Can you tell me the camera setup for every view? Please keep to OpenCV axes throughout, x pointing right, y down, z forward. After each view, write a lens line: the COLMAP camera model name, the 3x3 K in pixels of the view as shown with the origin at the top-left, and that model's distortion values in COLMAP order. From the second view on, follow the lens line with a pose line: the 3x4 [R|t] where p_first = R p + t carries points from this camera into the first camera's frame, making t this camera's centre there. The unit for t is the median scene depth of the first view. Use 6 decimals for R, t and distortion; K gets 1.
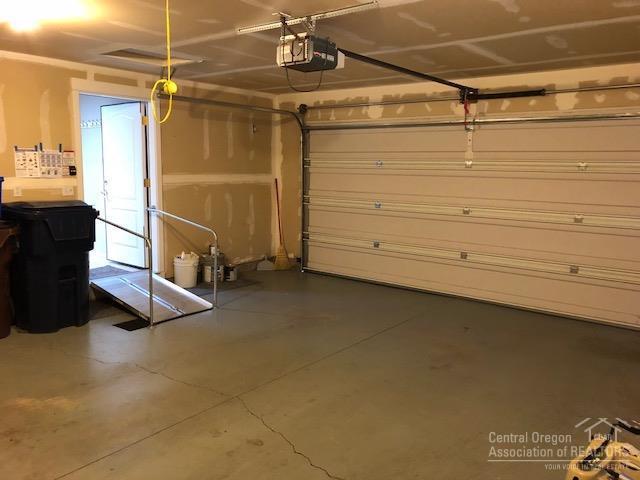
lens RADIAL K [[526.2, 0, 320.1], [0, 526.2, 239.5], [0, 0, 1]] dist [0.009355, 0.002464]
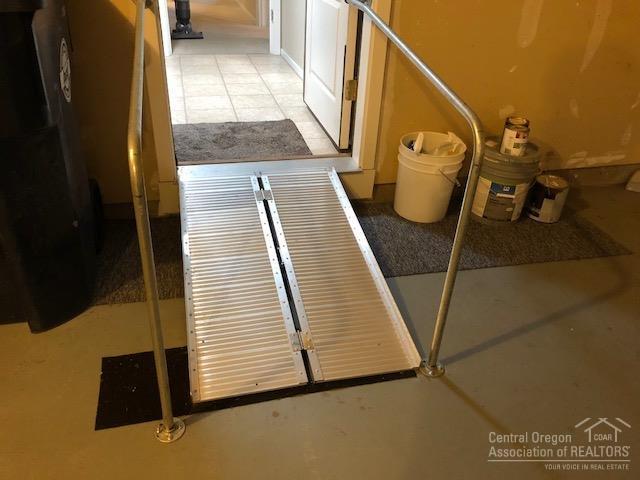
lens RADIAL K [[526.2, 0, 319.9], [0, 526.2, 239.8], [0, 0, 1]] dist [0.009355, 0.002464]
pose [[0.796092, 0.329376, -0.507689, -0.099631], [-0.117681, 0.907154, 0.404007, -0.044549], [0.593623, -0.261882, 0.760940, 0.619789]]
